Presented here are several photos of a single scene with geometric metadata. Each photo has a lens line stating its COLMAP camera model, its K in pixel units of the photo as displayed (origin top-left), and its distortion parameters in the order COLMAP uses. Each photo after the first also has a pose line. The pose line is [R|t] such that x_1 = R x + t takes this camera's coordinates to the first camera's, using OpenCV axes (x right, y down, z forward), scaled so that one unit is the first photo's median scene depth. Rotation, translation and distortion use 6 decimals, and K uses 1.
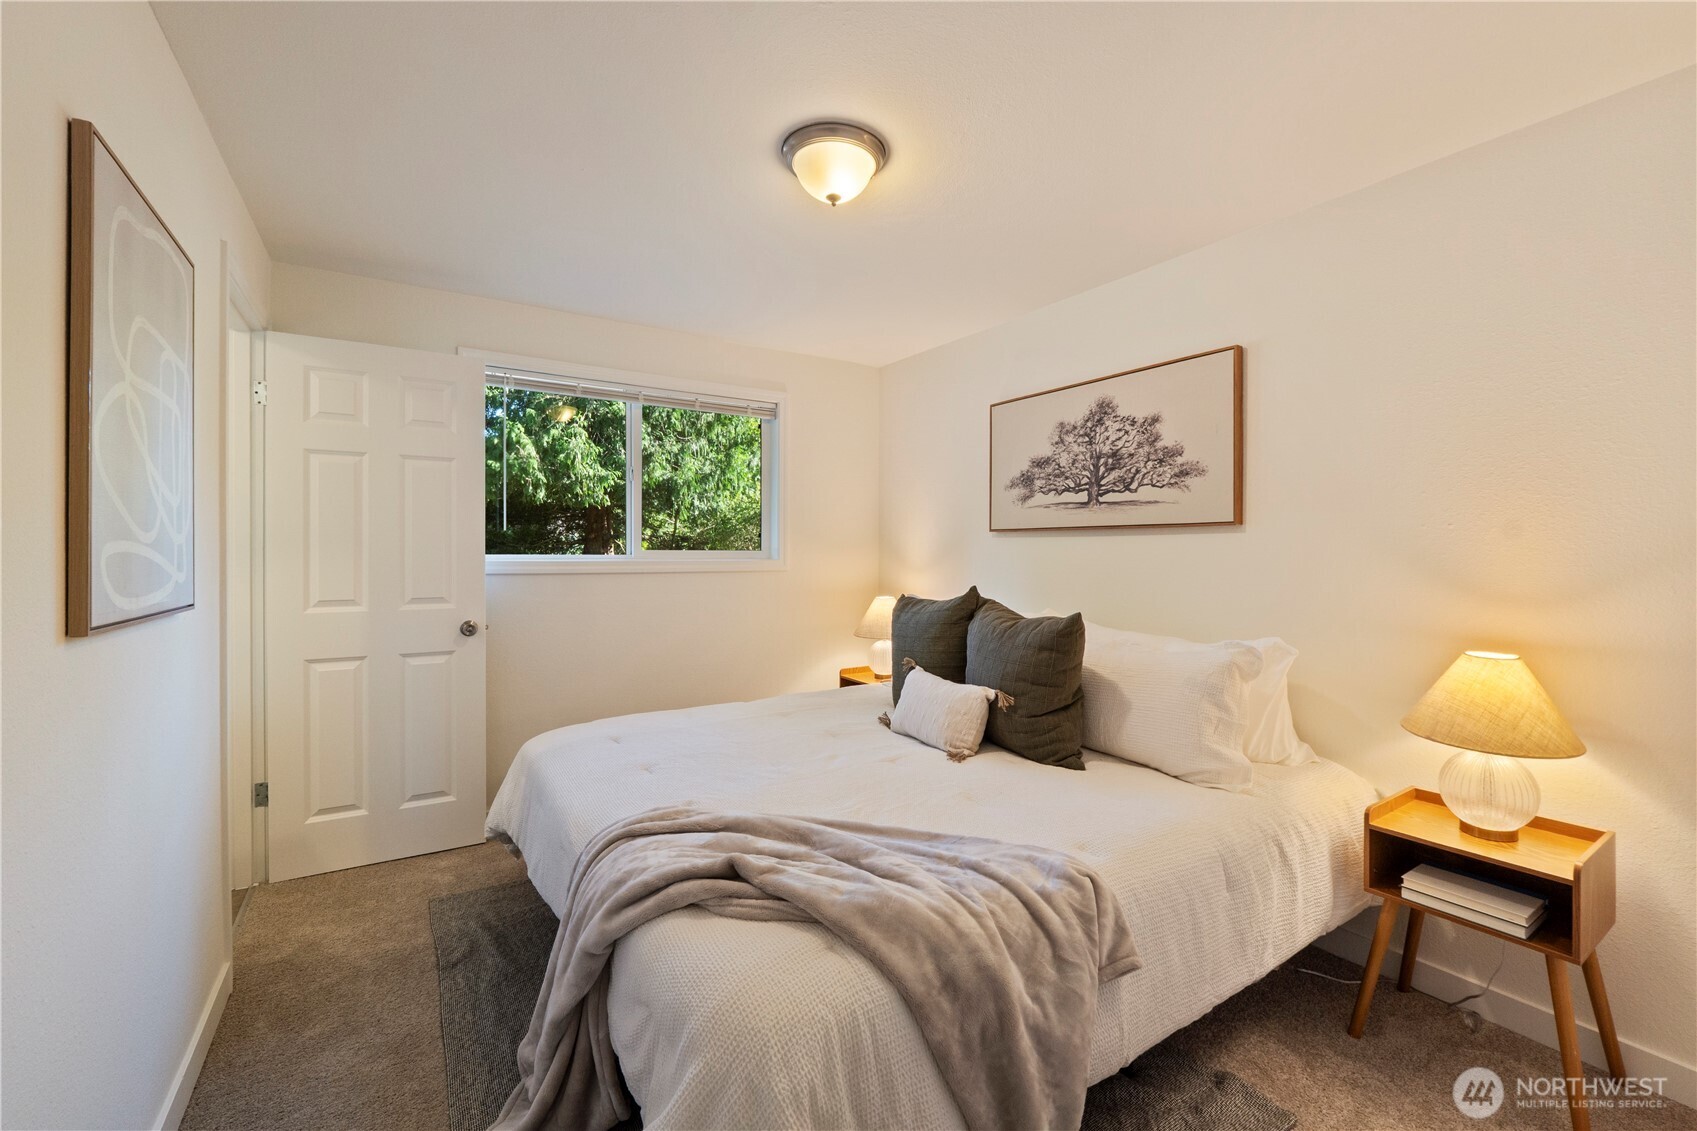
lens RADIAL K [[696.8, 0, 895.1], [0, 696.8, 550.5], [0, 0, 1]] dist [0.000145, 0.000340]
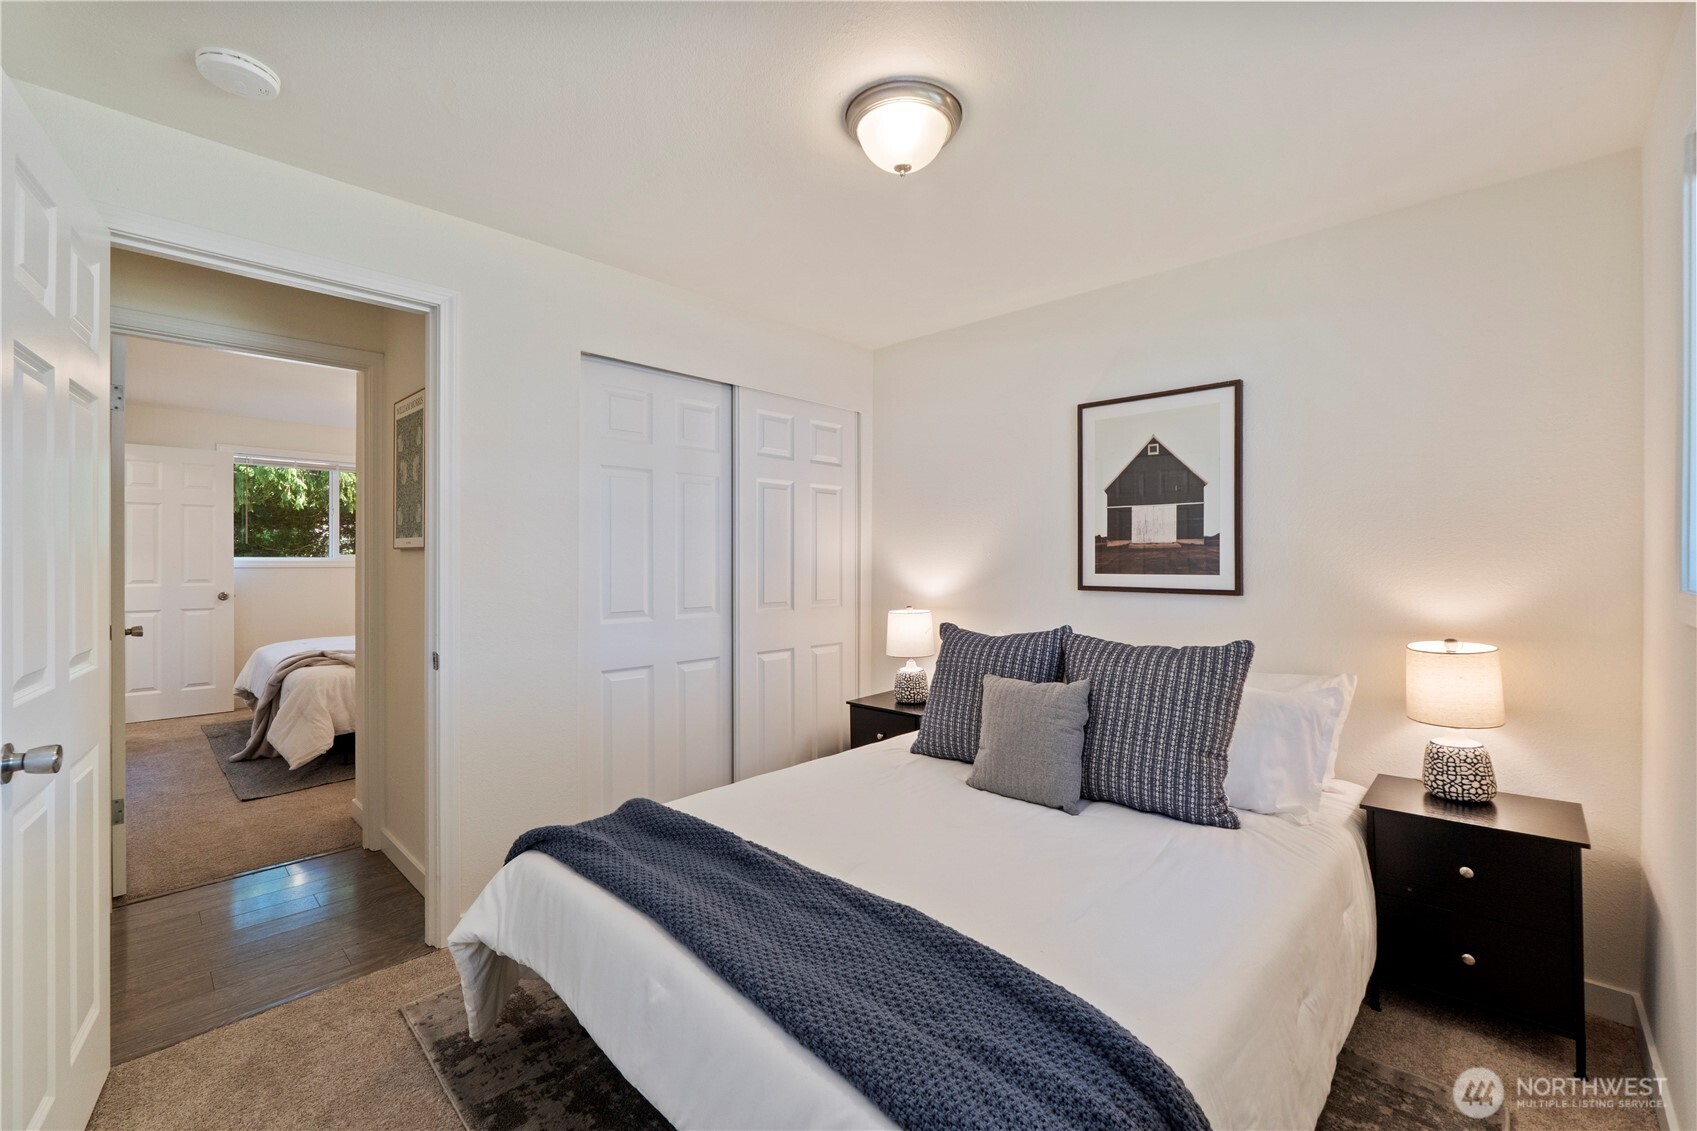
lens RADIAL K [[696.8, 0, 879.3], [0, 696.8, 559.2], [0, 0, 1]] dist [0.000145, 0.000340]
pose [[0.977947, 0.000887, 0.208852, 0.615188], [-0.002059, 0.999983, 0.005395, -0.000304], [-0.208844, -0.005706, 0.977932, -1.024125]]
